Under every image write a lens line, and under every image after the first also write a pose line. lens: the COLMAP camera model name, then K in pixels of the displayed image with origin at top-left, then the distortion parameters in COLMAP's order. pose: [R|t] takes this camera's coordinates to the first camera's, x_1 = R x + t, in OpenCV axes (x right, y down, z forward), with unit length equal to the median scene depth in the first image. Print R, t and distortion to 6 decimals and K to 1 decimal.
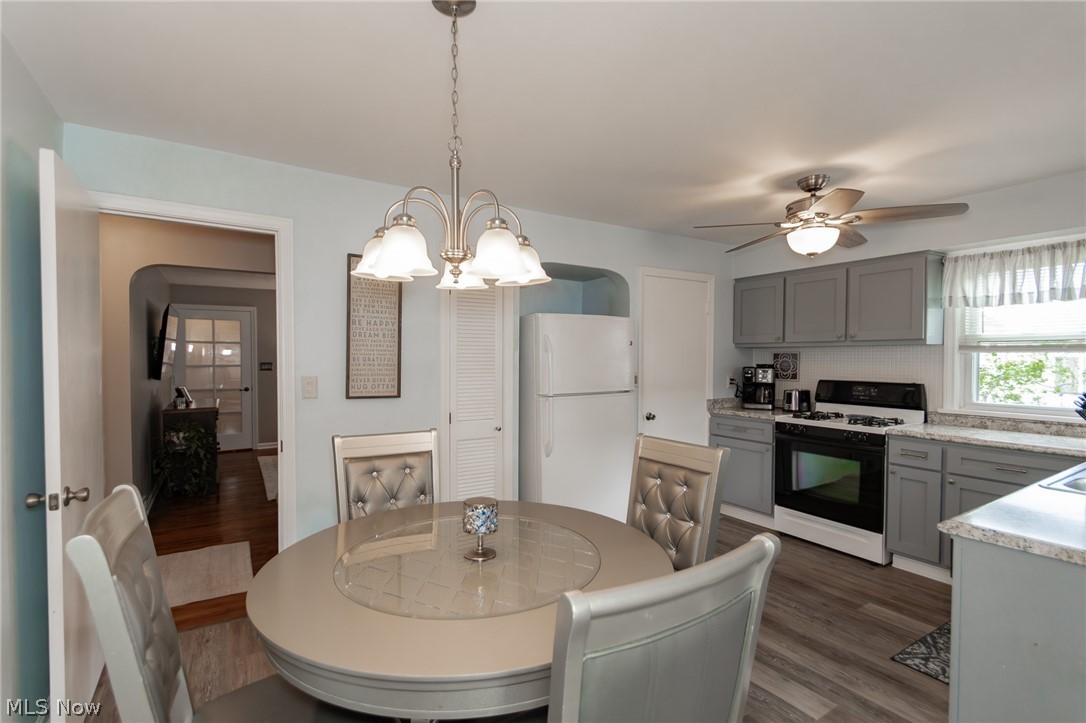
lens RADIAL K [[503.5, 0, 538.2], [0, 503.5, 369.6], [0, 0, 1]] dist [0.015444, -0.012556]
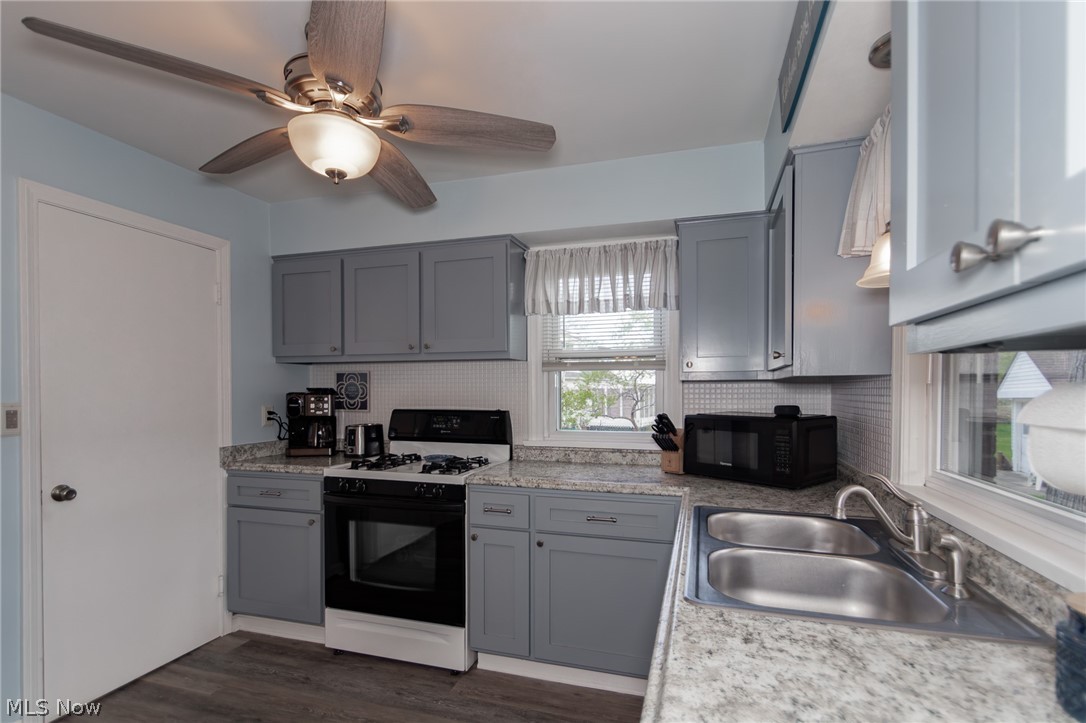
lens RADIAL K [[520.0, 0, 543.3], [0, 520.0, 396.8], [0, 0, 1]] dist [0.001068, 0.000024]
pose [[0.758351, -0.010328, 0.651764, 0.277490], [0.018592, 0.999810, -0.005789, 0.012540], [-0.651581, 0.016508, 0.758399, 0.352917]]
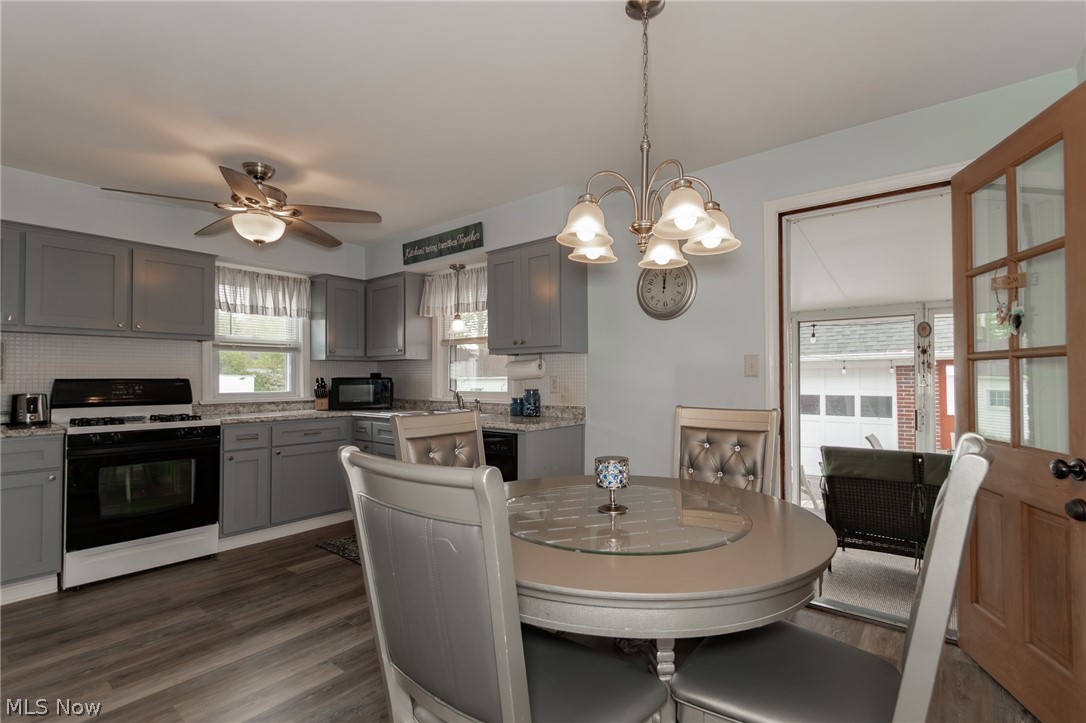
lens RADIAL K [[507.9, 0, 544.1], [0, 507.9, 368.4], [0, 0, 1]] dist [0.001552, -0.000648]
pose [[-0.325568, 0.015927, 0.945385, -0.474583], [0.026042, 0.999630, -0.007872, 0.034575], [-0.945160, 0.022057, -0.325862, 0.650105]]
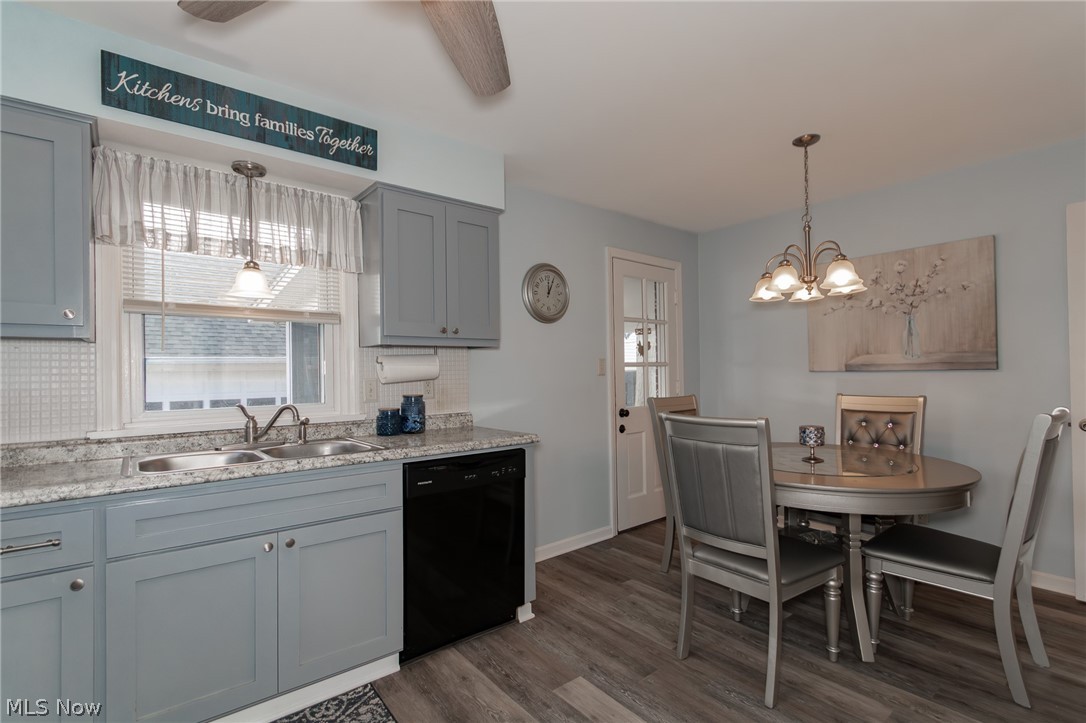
lens RADIAL K [[503.5, 0, 538.2], [0, 503.5, 369.6], [0, 0, 1]] dist [0.015444, -0.012556]
pose [[-0.992268, 0.011841, -0.123551, 0.405851], [0.009916, 0.999820, 0.016179, 0.020454], [0.123720, 0.014829, -0.992206, 1.088616]]
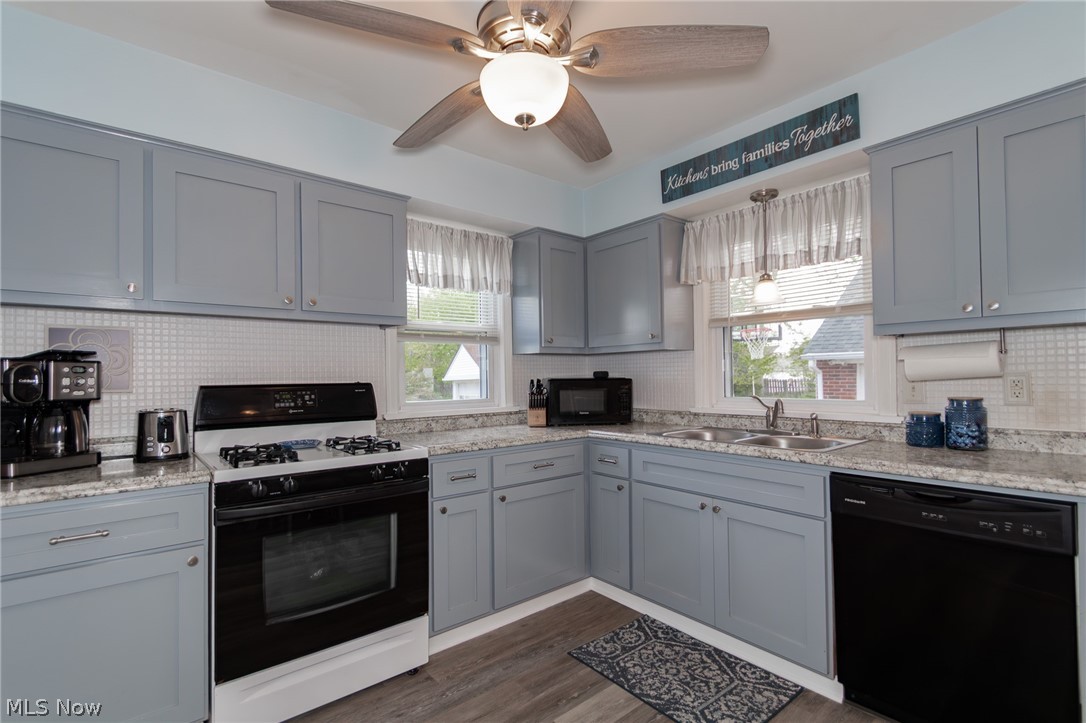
lens RADIAL K [[503.5, 0, 538.2], [0, 503.5, 369.6], [0, 0, 1]] dist [0.015444, -0.012556]
pose [[-0.131704, 0.012723, 0.991207, 0.023702], [0.037715, 0.999258, -0.007815, 0.024406], [-0.990571, 0.036354, -0.132086, 0.862739]]
